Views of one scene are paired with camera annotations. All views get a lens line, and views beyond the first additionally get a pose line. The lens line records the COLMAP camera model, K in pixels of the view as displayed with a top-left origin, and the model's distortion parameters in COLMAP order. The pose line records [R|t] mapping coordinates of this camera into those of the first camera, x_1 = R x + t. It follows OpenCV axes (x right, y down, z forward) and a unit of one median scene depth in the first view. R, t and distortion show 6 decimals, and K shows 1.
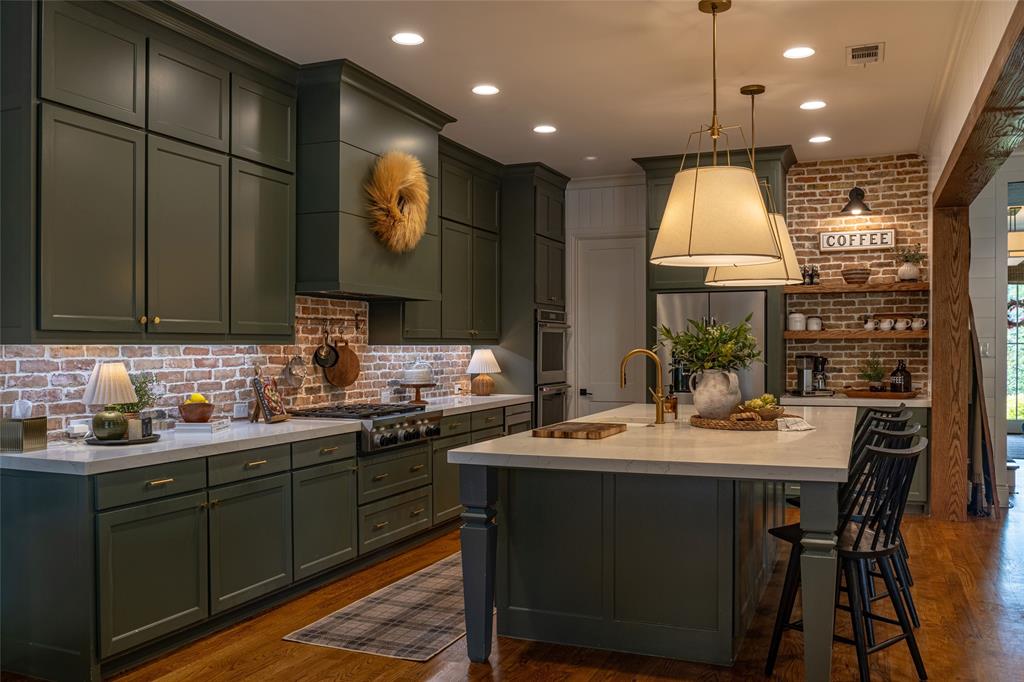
lens RADIAL K [[848.7, 0, 512.9], [0, 848.7, 347.3], [0, 0, 1]] dist [-0.010195, -0.001136]
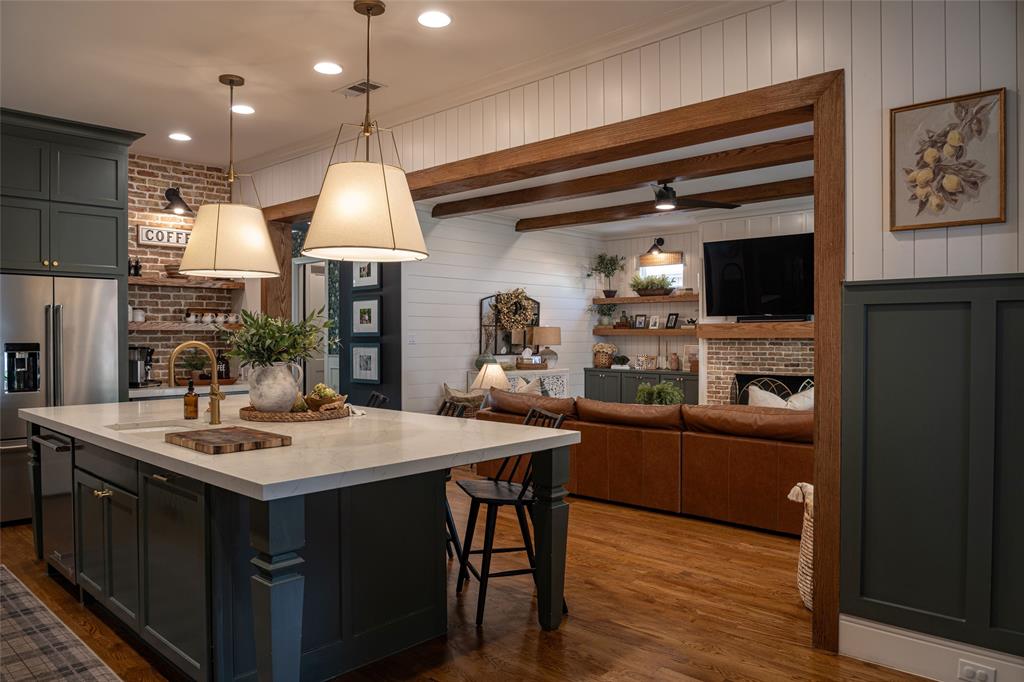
lens RADIAL K [[720.2, 0, 510.8], [0, 720.2, 335.4], [0, 0, 1]] dist [-0.036292, -0.001466]
pose [[0.361104, 0.004542, 0.932514, -0.273038], [-0.000734, 0.999989, -0.004586, -0.000385], [-0.932525, 0.000971, 0.361103, 0.283740]]
